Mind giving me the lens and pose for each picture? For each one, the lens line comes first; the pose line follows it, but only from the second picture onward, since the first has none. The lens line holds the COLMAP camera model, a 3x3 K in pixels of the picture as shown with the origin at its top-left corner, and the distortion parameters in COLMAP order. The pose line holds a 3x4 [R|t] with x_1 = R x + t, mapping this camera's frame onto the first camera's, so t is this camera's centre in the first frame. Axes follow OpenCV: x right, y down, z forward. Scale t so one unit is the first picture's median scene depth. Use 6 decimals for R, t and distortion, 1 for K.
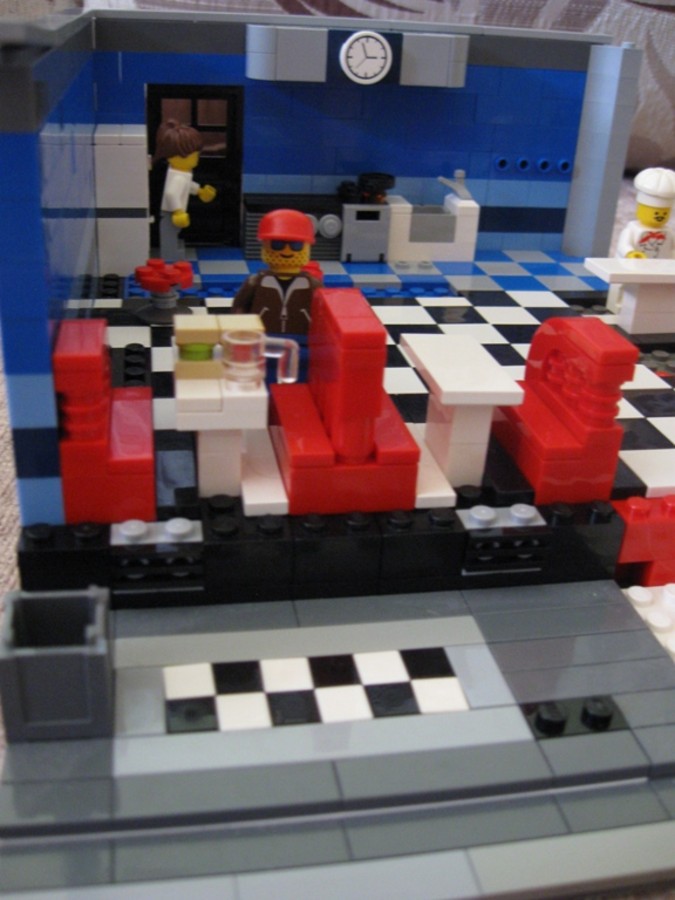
lens RADIAL K [[940.1, 0, 337.5], [0, 940.1, 450.0], [0, 0, 1]] dist [-0.209013, 0.328701]
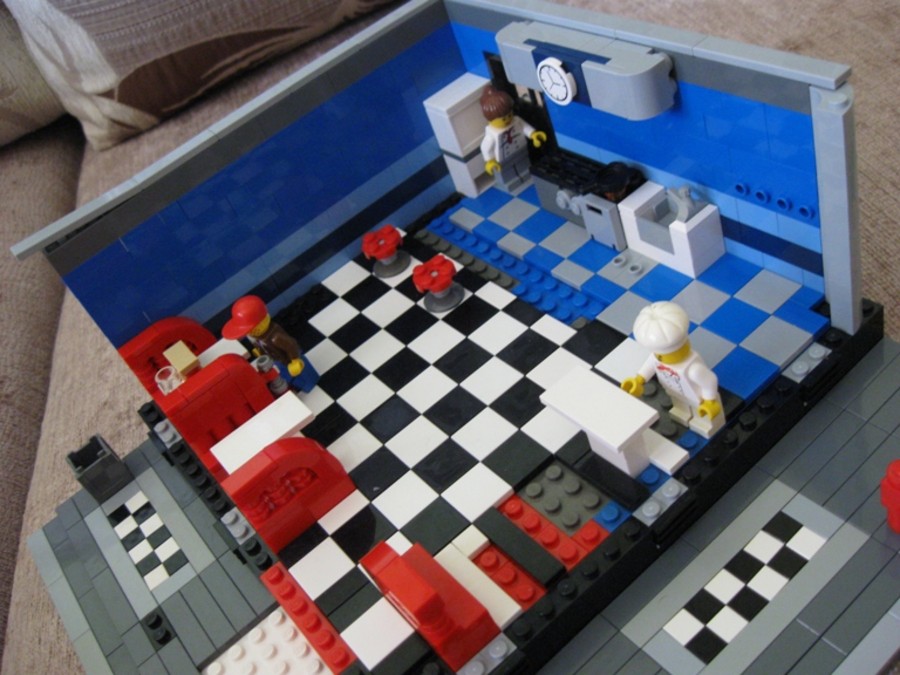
lens RADIAL K [[940.1, 0, 450.0], [0, 940.1, 337.5], [0, 0, 1]] dist [-0.209013, 0.328701]
pose [[0.412366, 0.448474, -0.792985, 1.621865], [-0.084430, 0.885505, 0.456894, -1.108258], [0.907097, -0.121456, 0.403017, 0.756606]]
